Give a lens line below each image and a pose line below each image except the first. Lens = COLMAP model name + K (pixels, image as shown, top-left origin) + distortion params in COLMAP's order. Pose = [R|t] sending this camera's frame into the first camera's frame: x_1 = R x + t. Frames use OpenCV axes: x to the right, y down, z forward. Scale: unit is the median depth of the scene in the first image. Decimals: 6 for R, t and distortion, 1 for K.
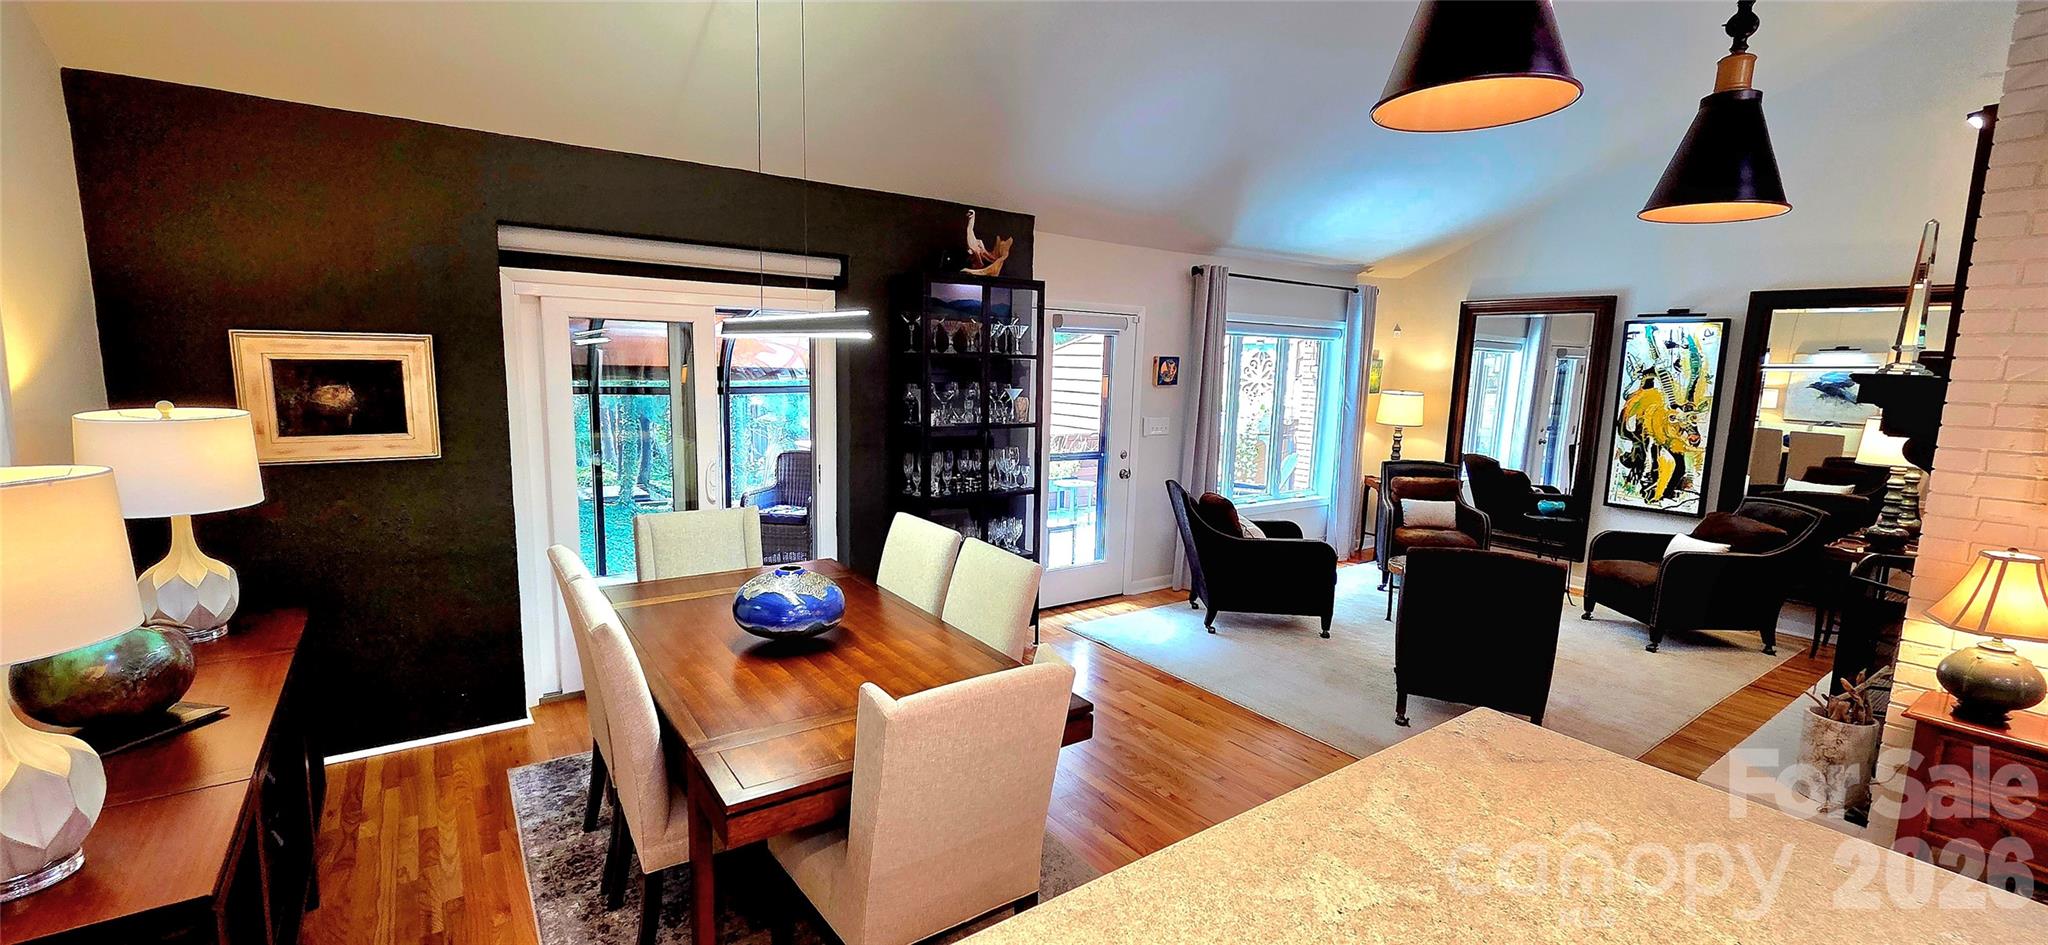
lens RADIAL K [[822.9, 0, 1015.7], [0, 822.9, 474.7], [0, 0, 1]] dist [0.000718, 0.000069]
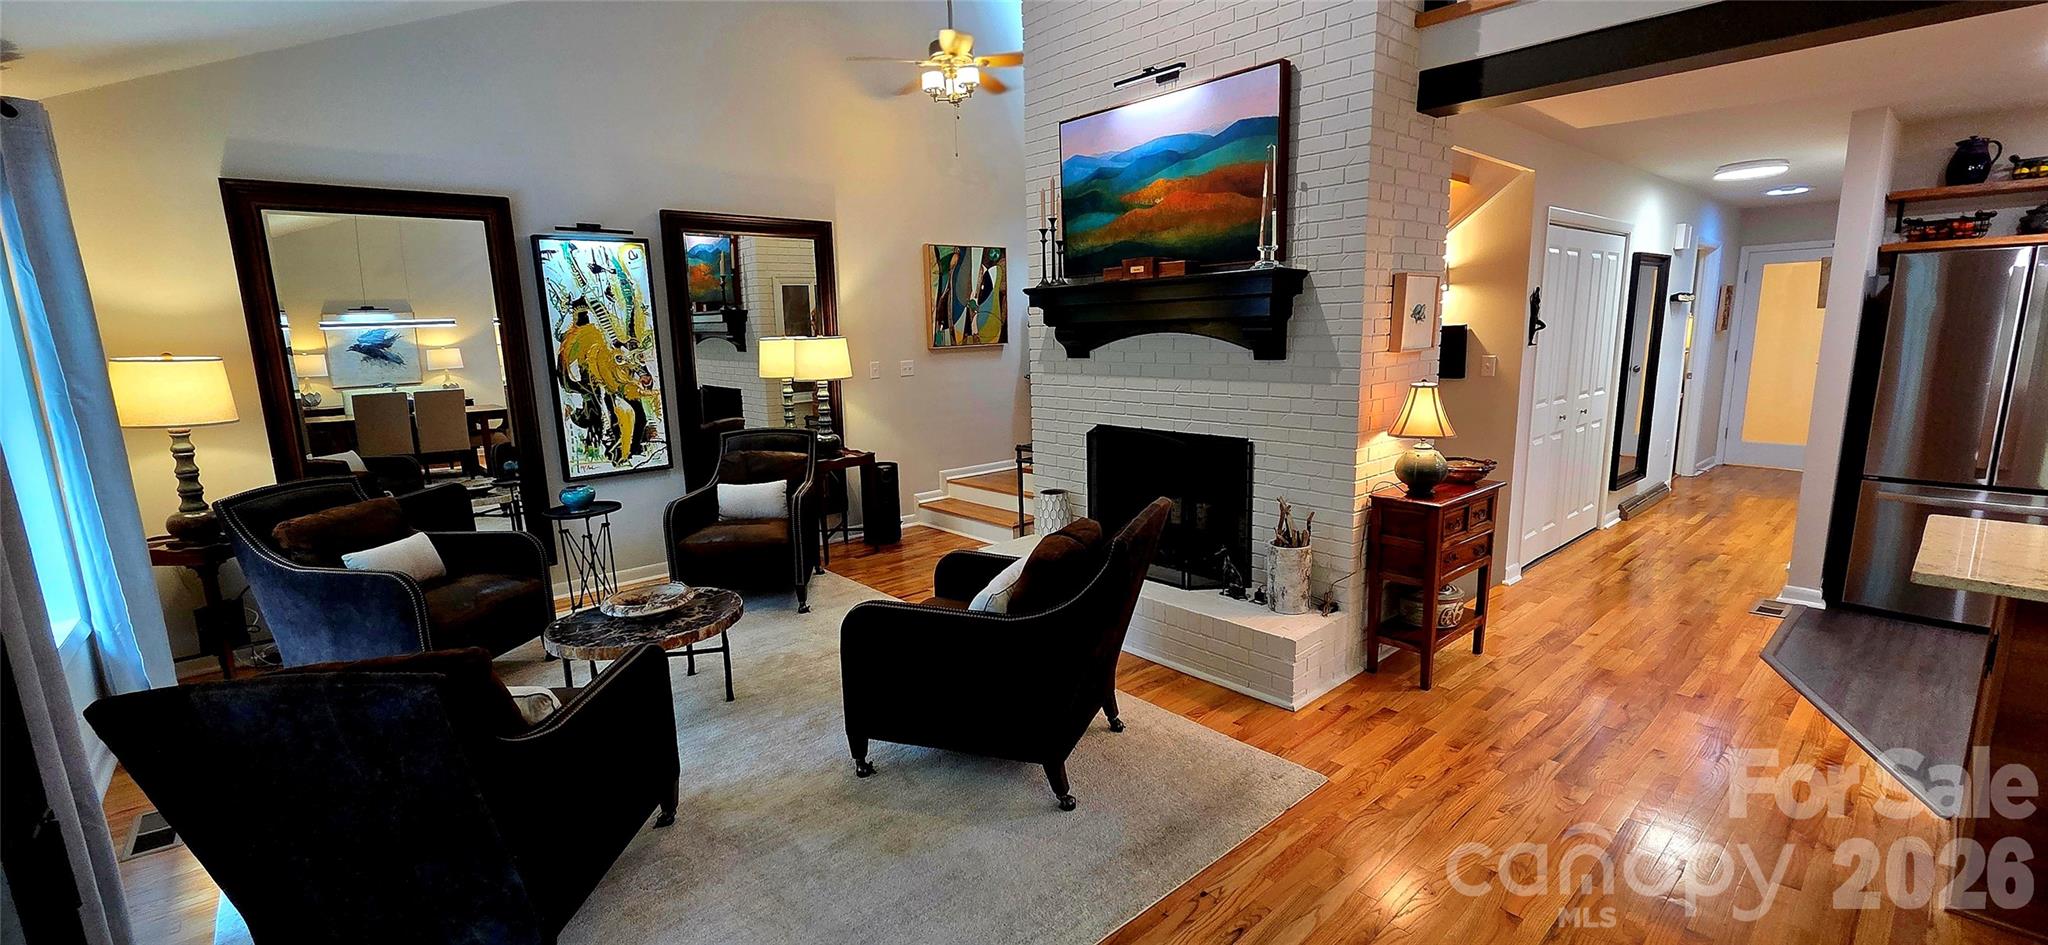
lens RADIAL K [[822.9, 0, 1015.7], [0, 822.9, 474.7], [0, 0, 1]] dist [0.000718, 0.000069]
pose [[-0.085799, -0.189747, 0.978077, -0.066691], [0.175631, 0.963443, 0.202314, -0.053748], [-0.980710, 0.189139, -0.049337, 0.669801]]
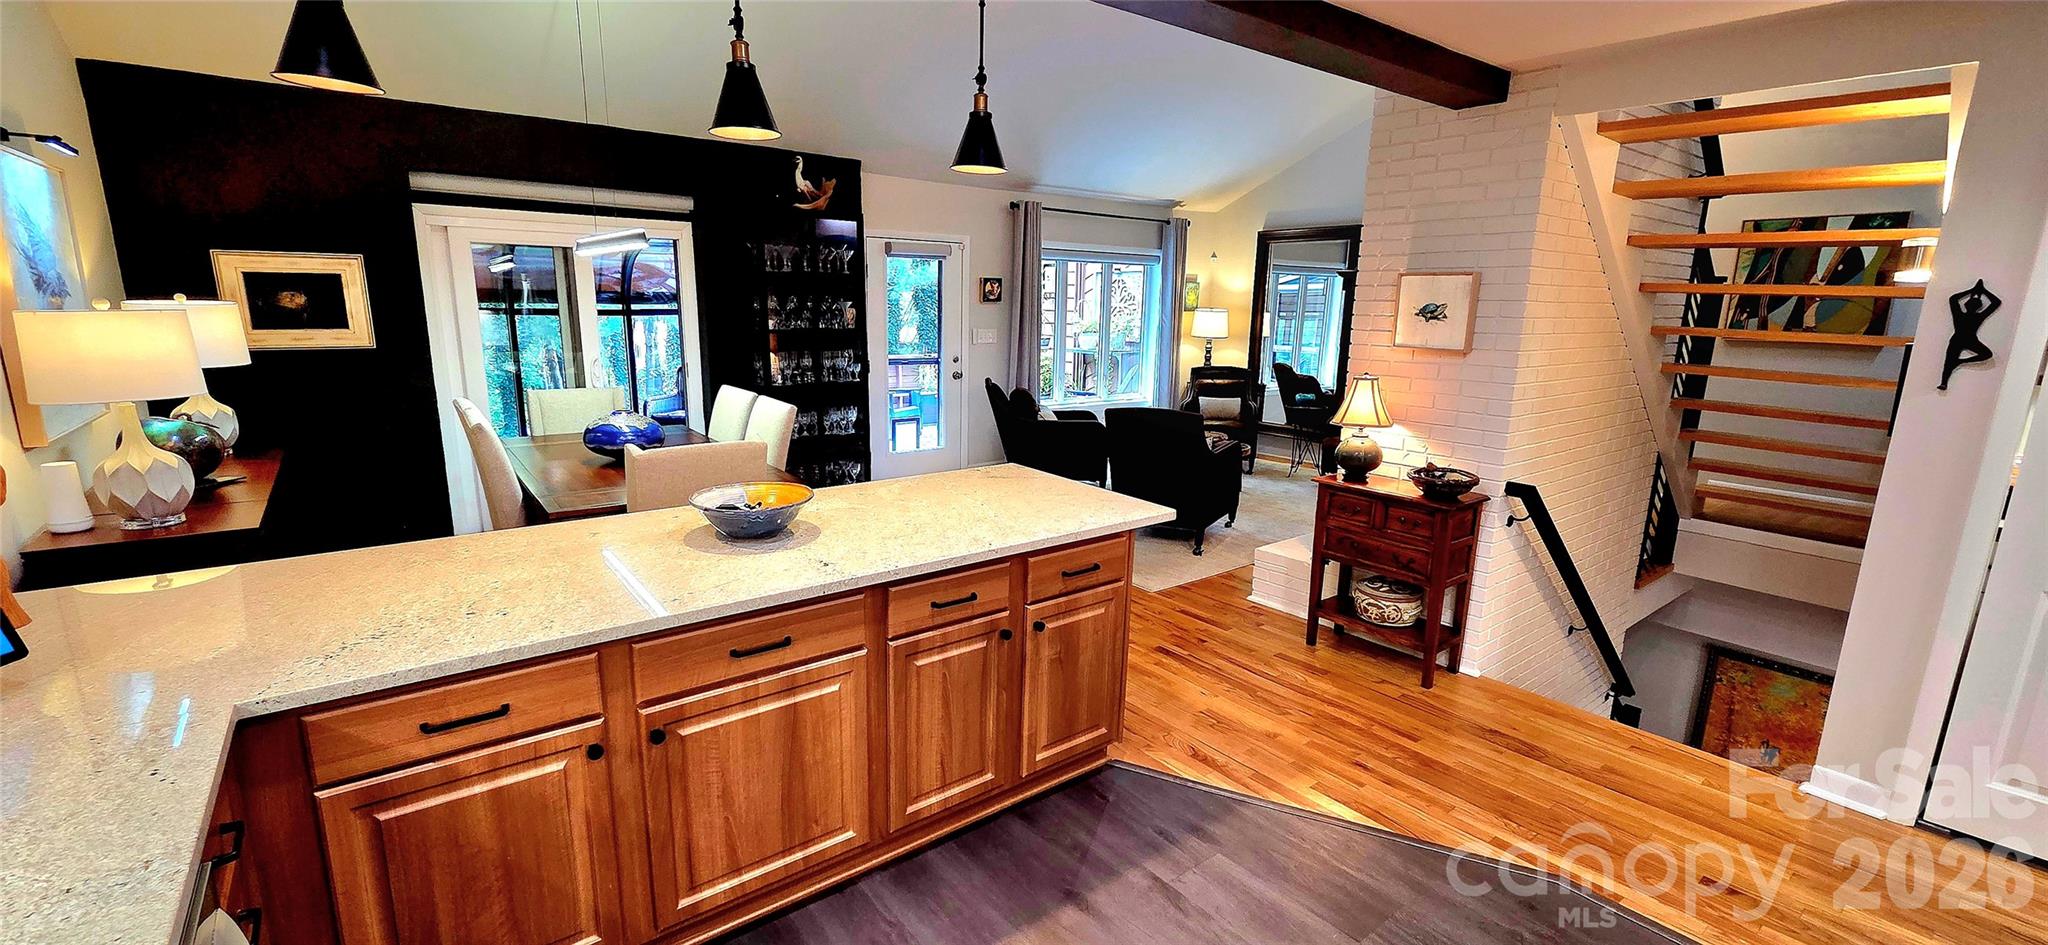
lens RADIAL K [[835.5, 0, 1024.0], [0, 835.5, 472.5], [0, 0, 1]] dist [-0.001022, -0.000270]
pose [[0.999134, -0.016789, 0.038067, 0.181972], [0.014440, 0.998024, 0.061156, 0.068519], [-0.039019, -0.060553, 0.997402, -0.247120]]
